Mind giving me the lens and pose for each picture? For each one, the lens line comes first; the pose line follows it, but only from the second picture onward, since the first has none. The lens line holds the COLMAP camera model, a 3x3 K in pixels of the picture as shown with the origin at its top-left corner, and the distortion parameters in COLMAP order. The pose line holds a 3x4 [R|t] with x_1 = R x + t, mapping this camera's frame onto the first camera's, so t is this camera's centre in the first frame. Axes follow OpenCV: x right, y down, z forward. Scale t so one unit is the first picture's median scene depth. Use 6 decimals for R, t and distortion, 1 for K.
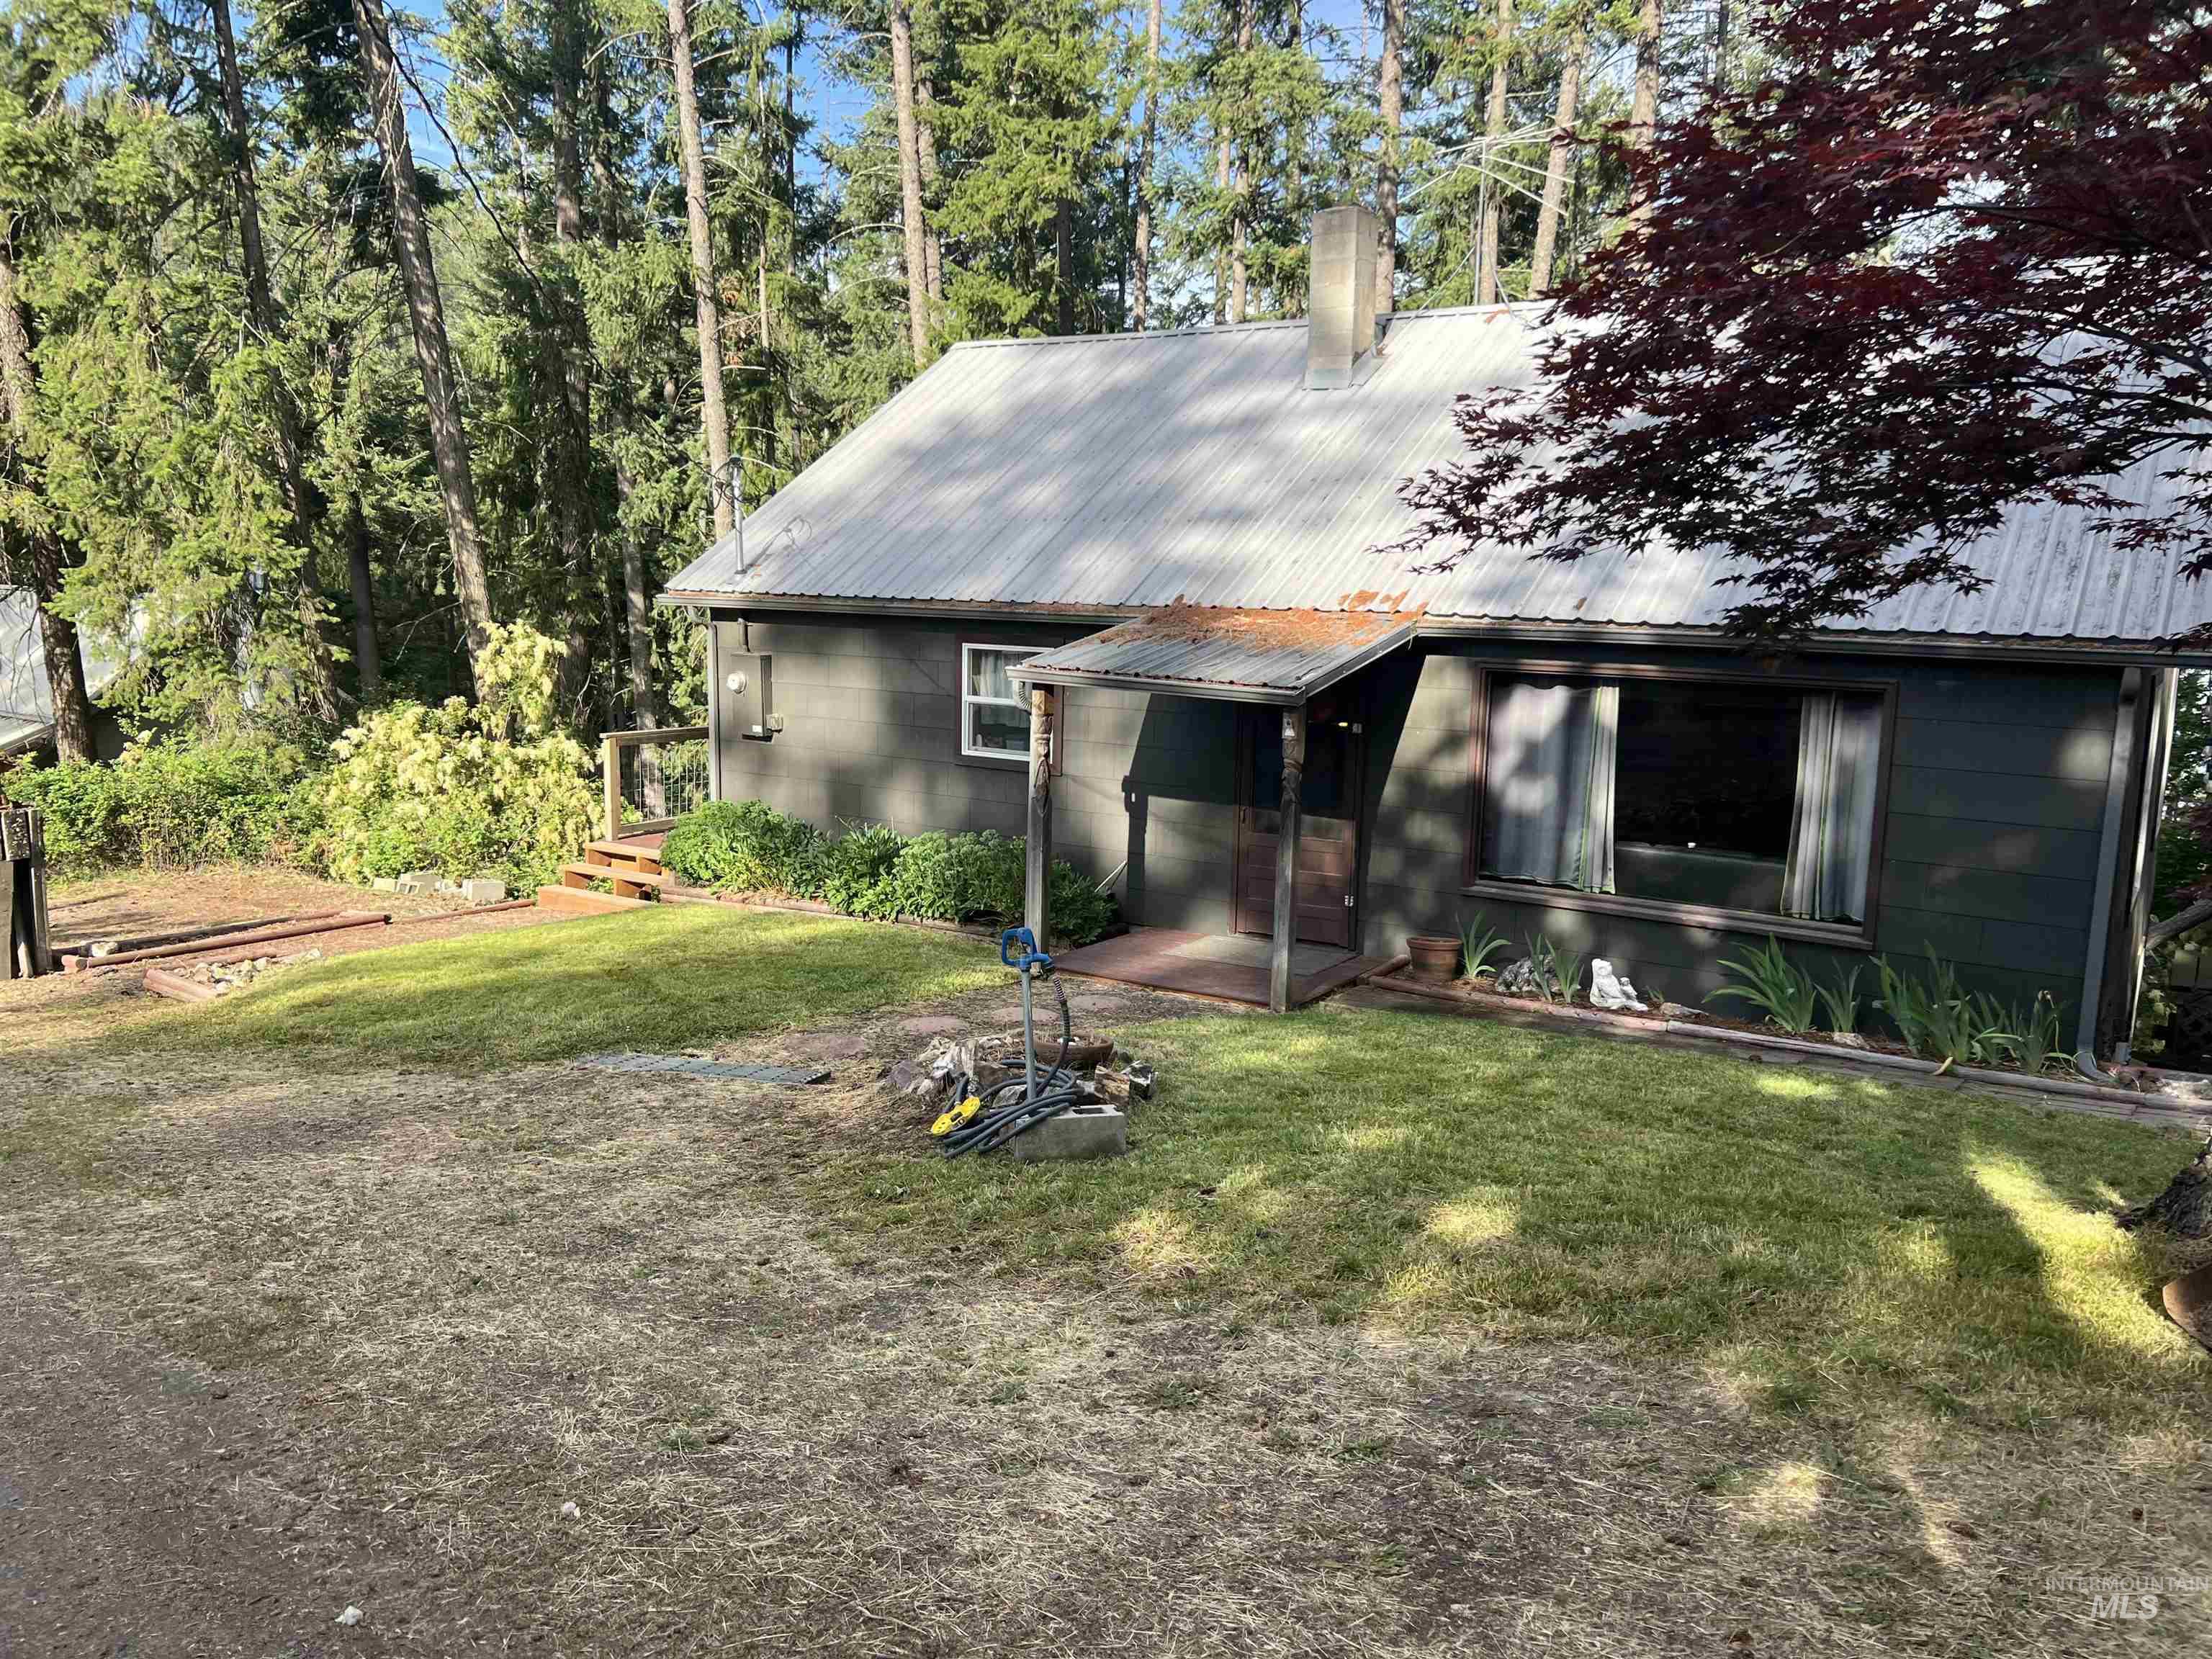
lens RADIAL K [[1666.9, 0, 1086.1], [0, 1666.9, 835.1], [0, 0, 1]] dist [0.042932, -0.051129]
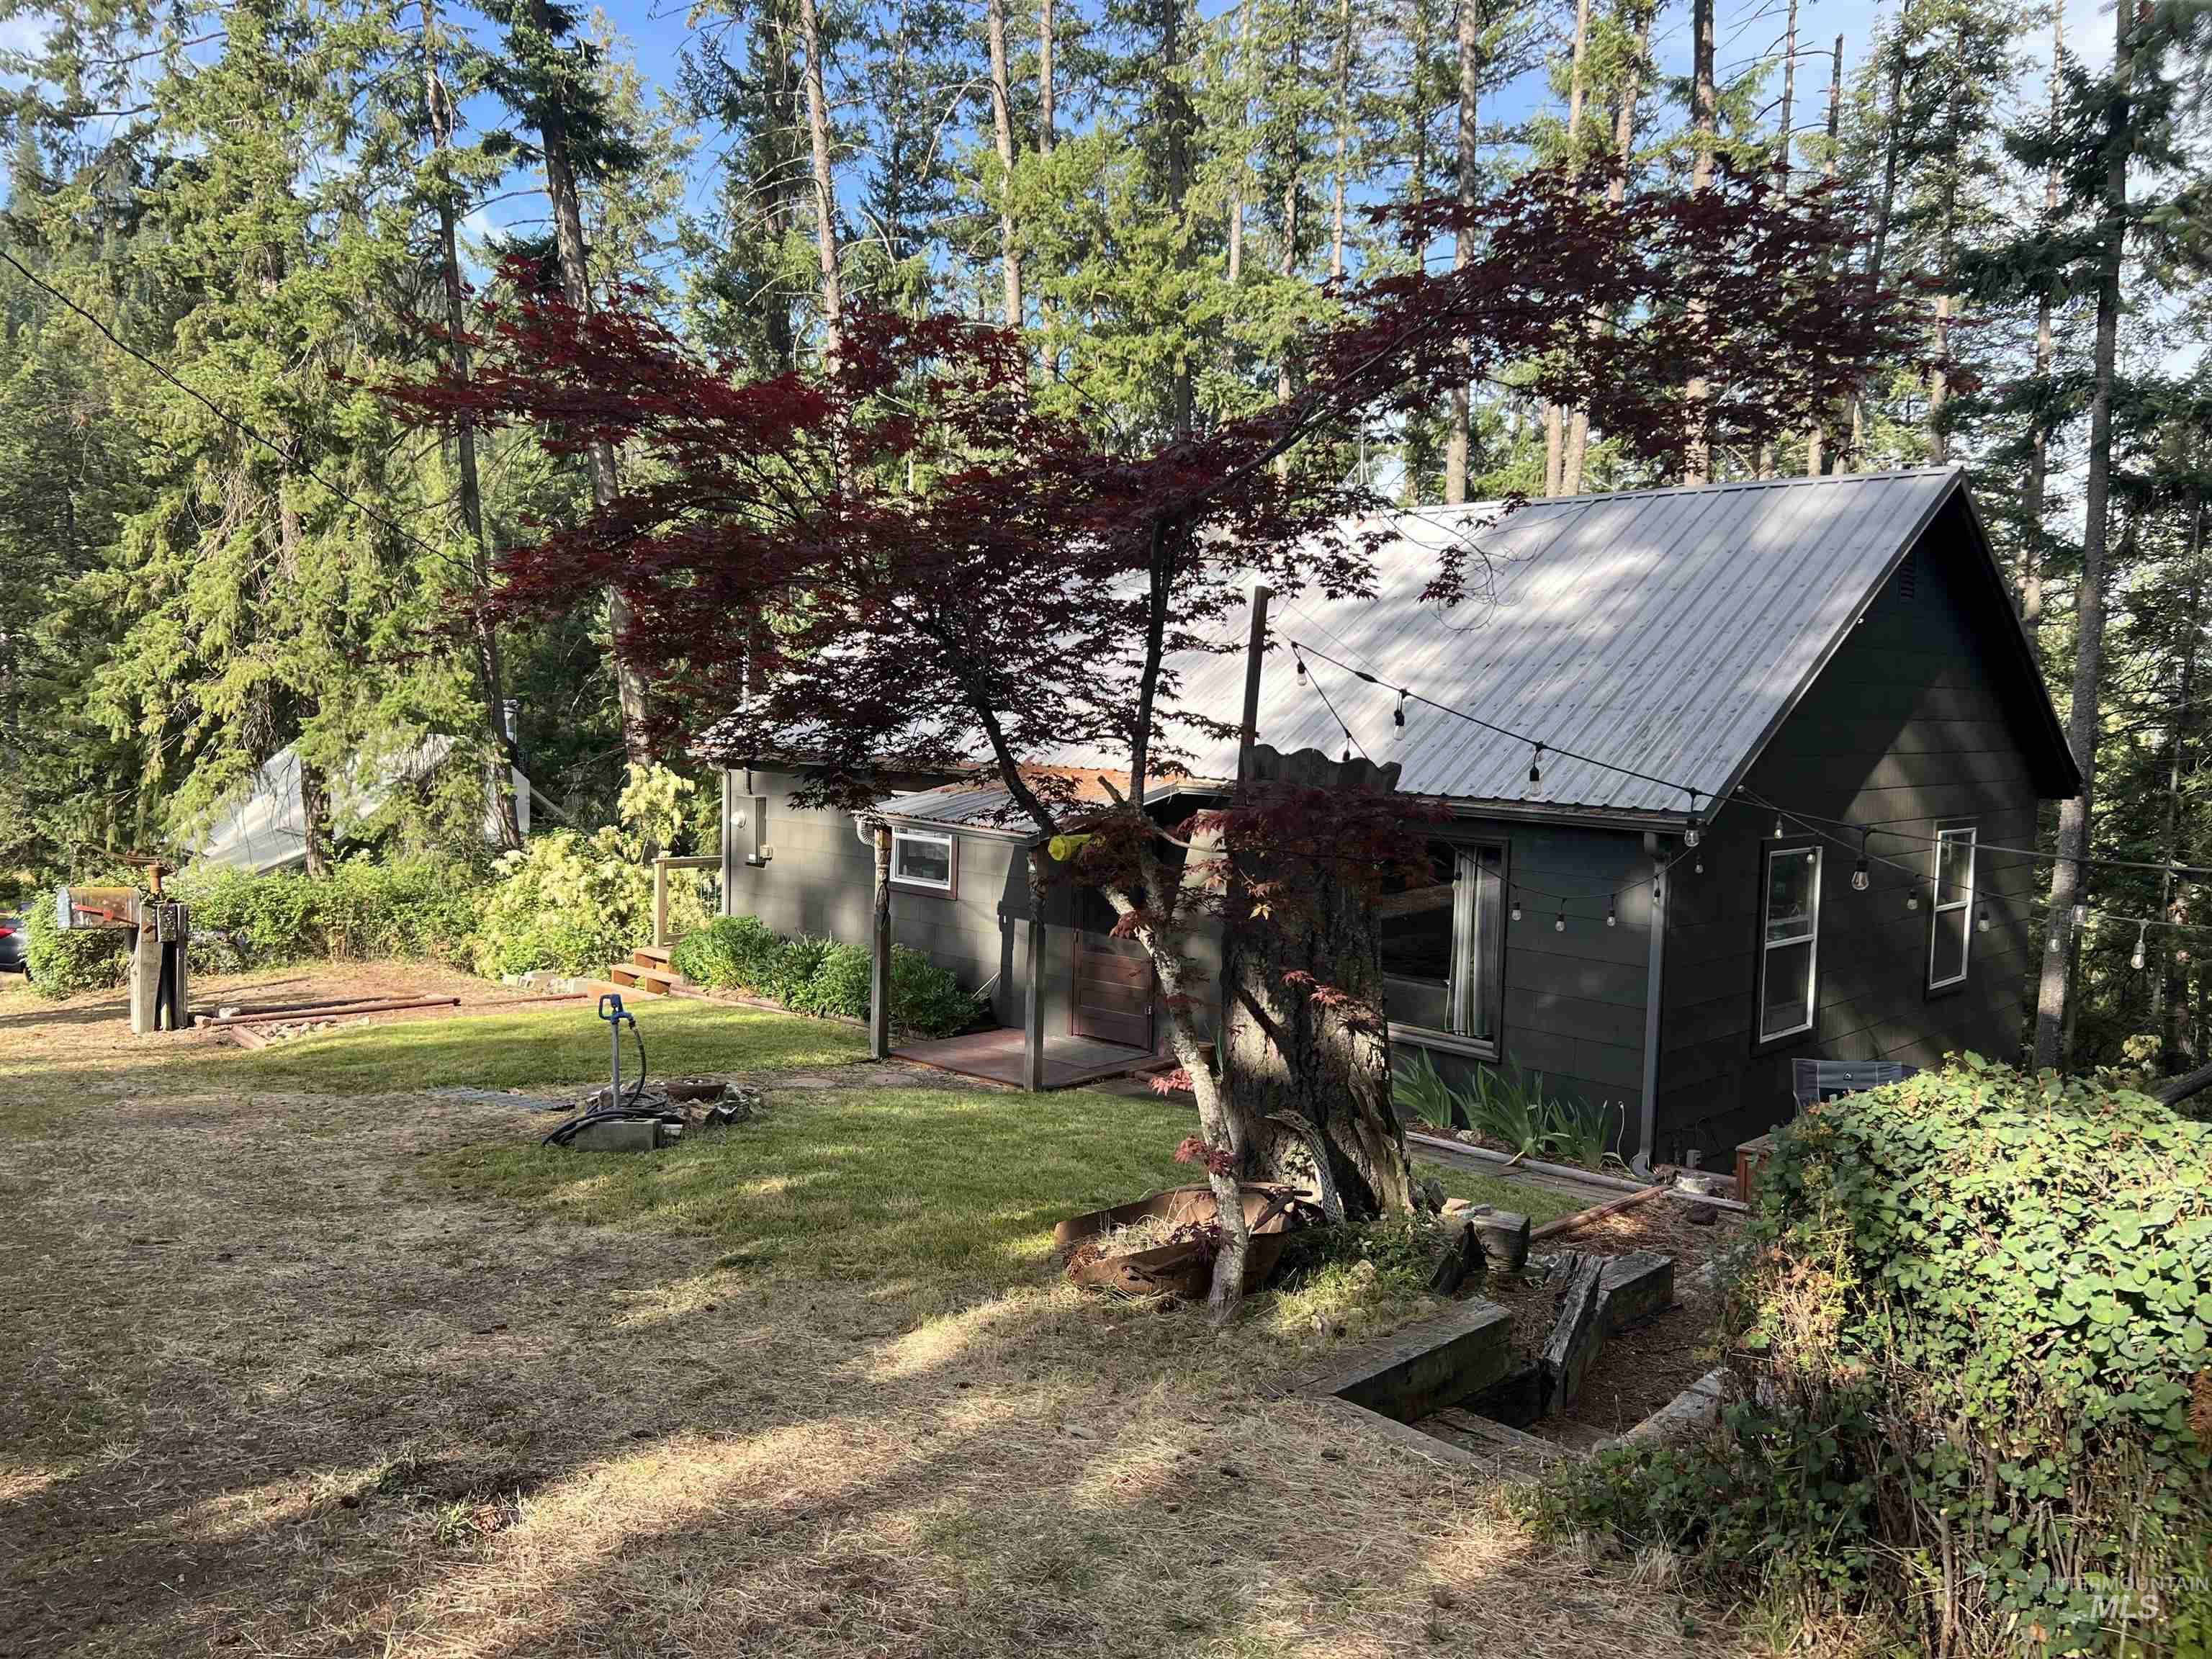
lens RADIAL K [[1666.9, 0, 1090.6], [0, 1666.9, 826.0], [0, 0, 1]] dist [0.042932, -0.051129]
pose [[0.984180, 0.020191, -0.176020, 0.252359], [-0.035529, 0.995796, -0.084428, 0.007748], [0.173575, 0.089346, 0.980759, -0.150063]]
